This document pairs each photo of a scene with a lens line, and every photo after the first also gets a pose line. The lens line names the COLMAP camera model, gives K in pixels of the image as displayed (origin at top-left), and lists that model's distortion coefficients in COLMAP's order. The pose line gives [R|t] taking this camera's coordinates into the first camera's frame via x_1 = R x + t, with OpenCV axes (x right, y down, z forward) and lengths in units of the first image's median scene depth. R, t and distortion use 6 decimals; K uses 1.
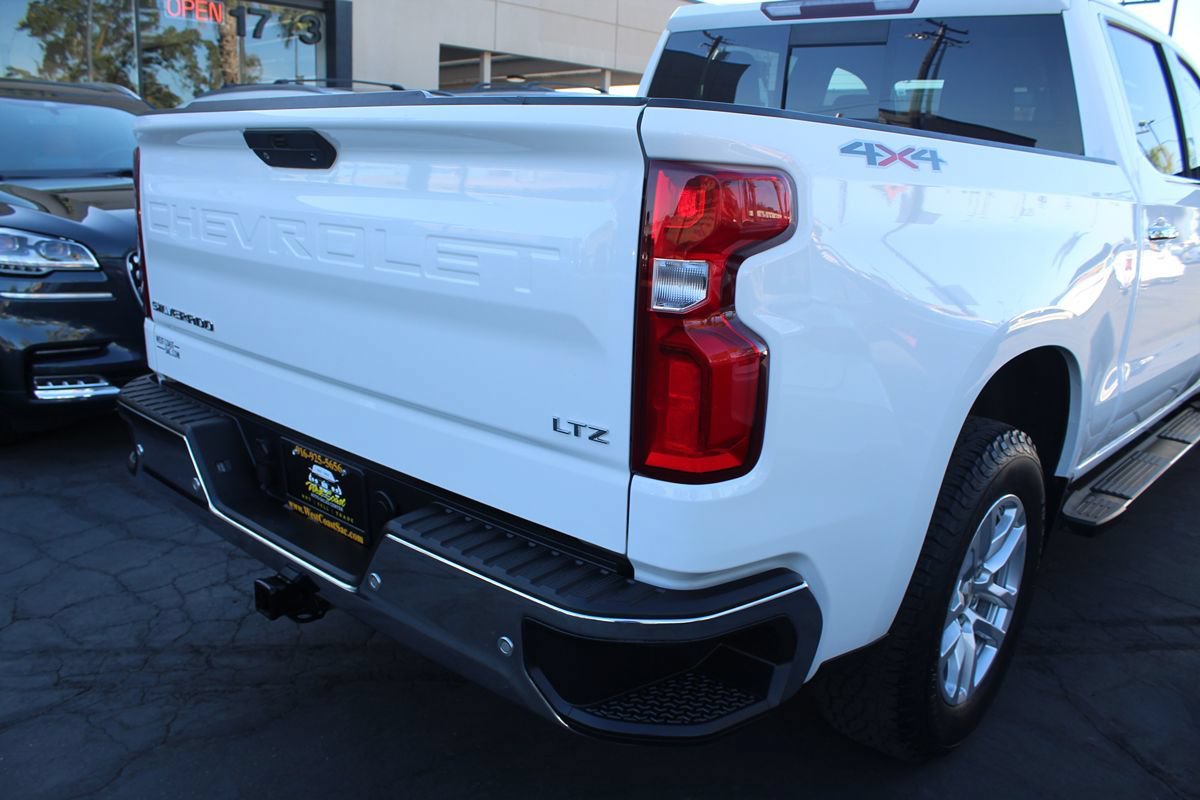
lens RADIAL K [[969.1, 0, 596.9], [0, 969.1, 403.0], [0, 0, 1]] dist [-0.146689, 0.113272]
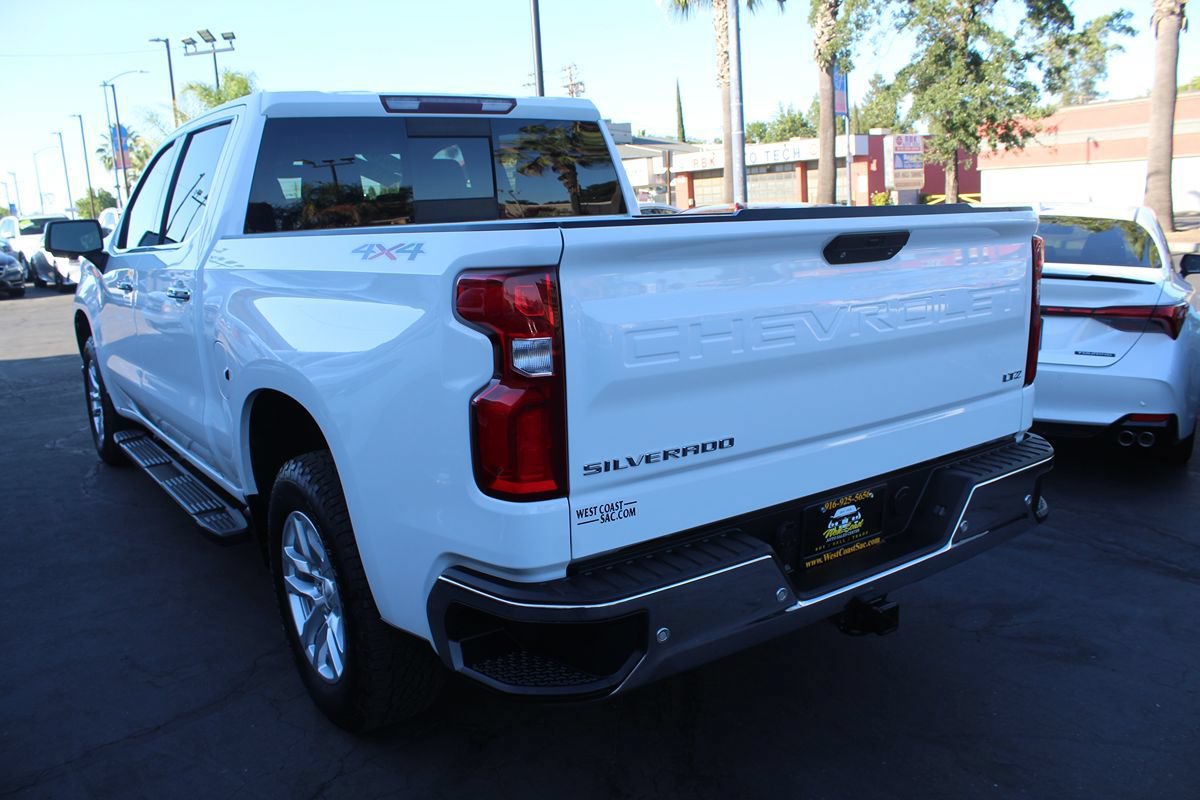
lens RADIAL K [[969.1, 0, 594.4], [0, 969.1, 405.7], [0, 0, 1]] dist [-0.146689, 0.113272]
pose [[0.226244, -0.241644, 0.943622, -1.362389], [0.285189, 0.942722, 0.173036, -0.326647], [-0.931387, 0.229962, 0.282199, 0.860457]]
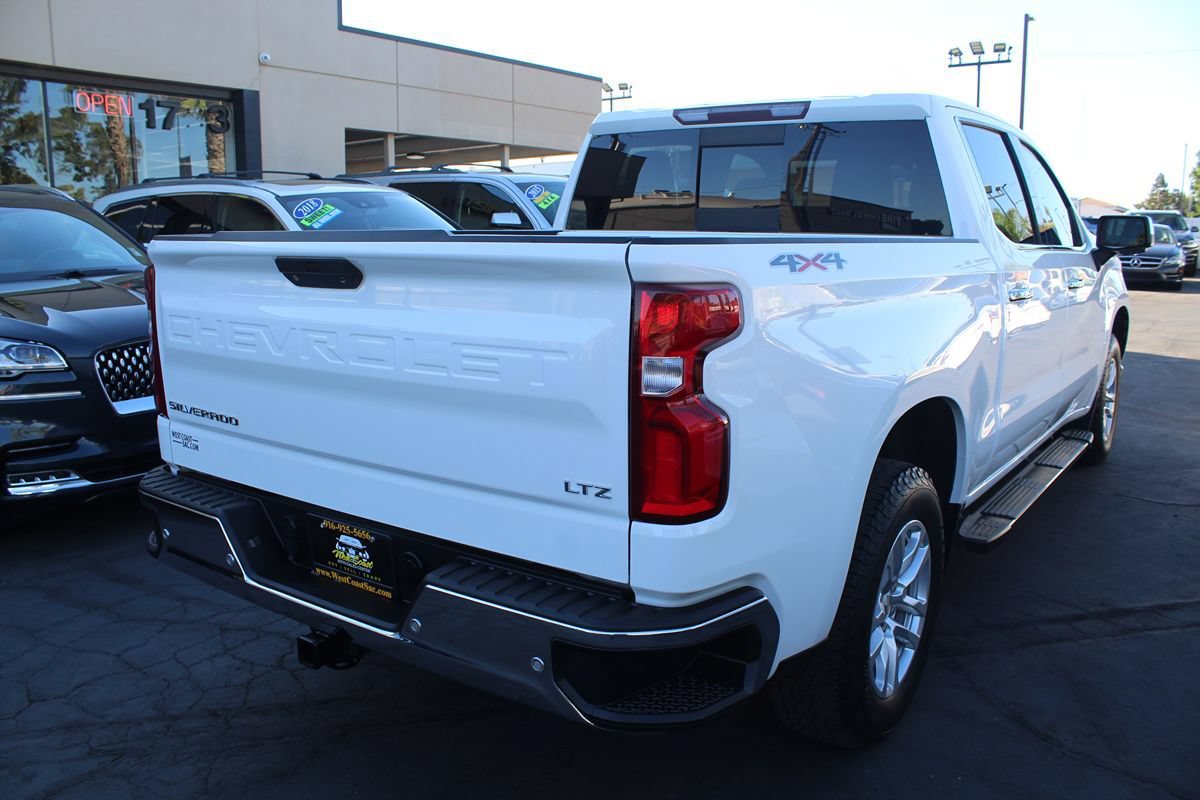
lens RADIAL K [[969.1, 0, 597.7], [0, 969.1, 407.2], [0, 0, 1]] dist [-0.146689, 0.113272]
pose [[0.993197, -0.057572, 0.101218, -0.087322], [0.063463, 0.996413, -0.055985, -0.005690], [-0.097632, 0.062027, 0.993288, -0.196094]]
